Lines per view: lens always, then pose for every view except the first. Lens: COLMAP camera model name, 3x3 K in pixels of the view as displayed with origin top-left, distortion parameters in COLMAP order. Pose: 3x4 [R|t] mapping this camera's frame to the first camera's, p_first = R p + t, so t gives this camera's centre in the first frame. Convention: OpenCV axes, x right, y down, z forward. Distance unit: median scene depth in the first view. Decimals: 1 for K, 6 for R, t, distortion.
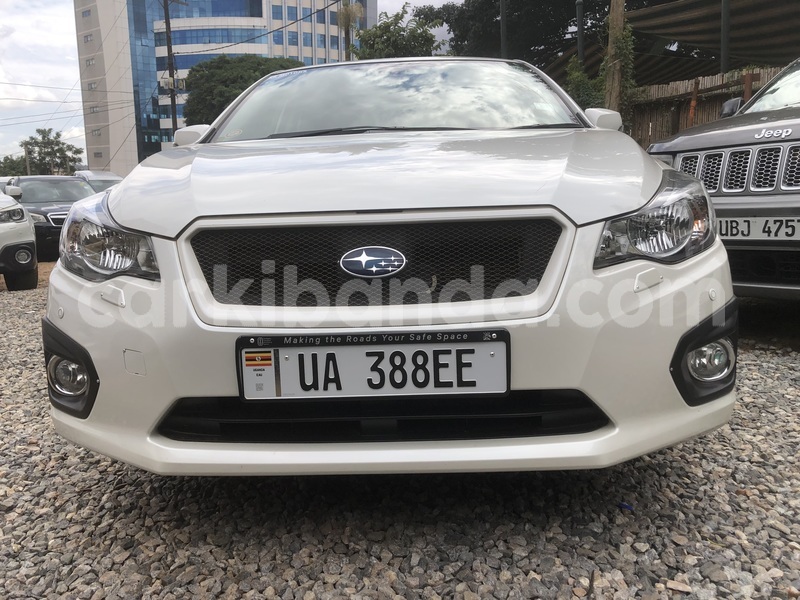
lens RADIAL K [[692.9, 0, 394.9], [0, 692.9, 301.1], [0, 0, 1]] dist [0.162095, -0.287901]
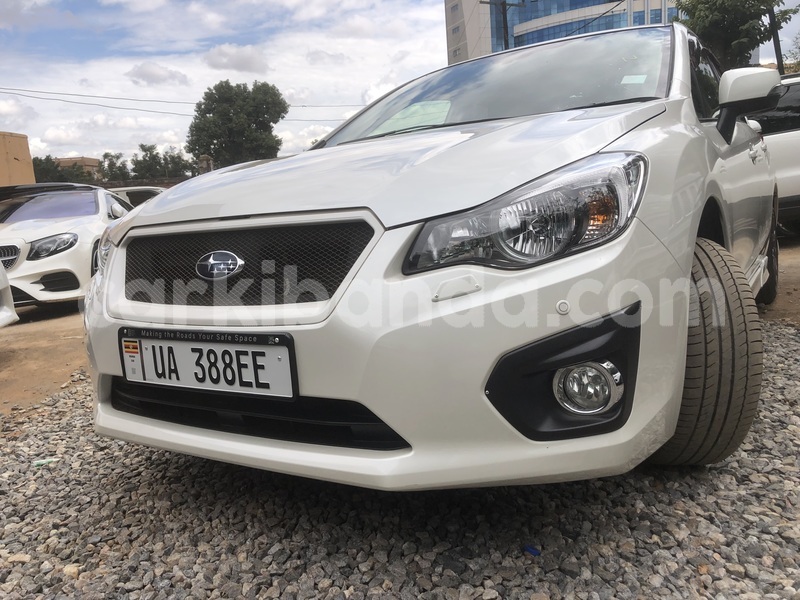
lens RADIAL K [[692.9, 0, 394.9], [0, 692.9, 301.1], [0, 0, 1]] dist [0.162095, -0.287901]
pose [[0.842895, 0.034875, -0.536947, 0.813823], [-0.029413, 0.999392, 0.018738, -0.030220], [0.537274, -0.000001, 0.843408, 0.236972]]
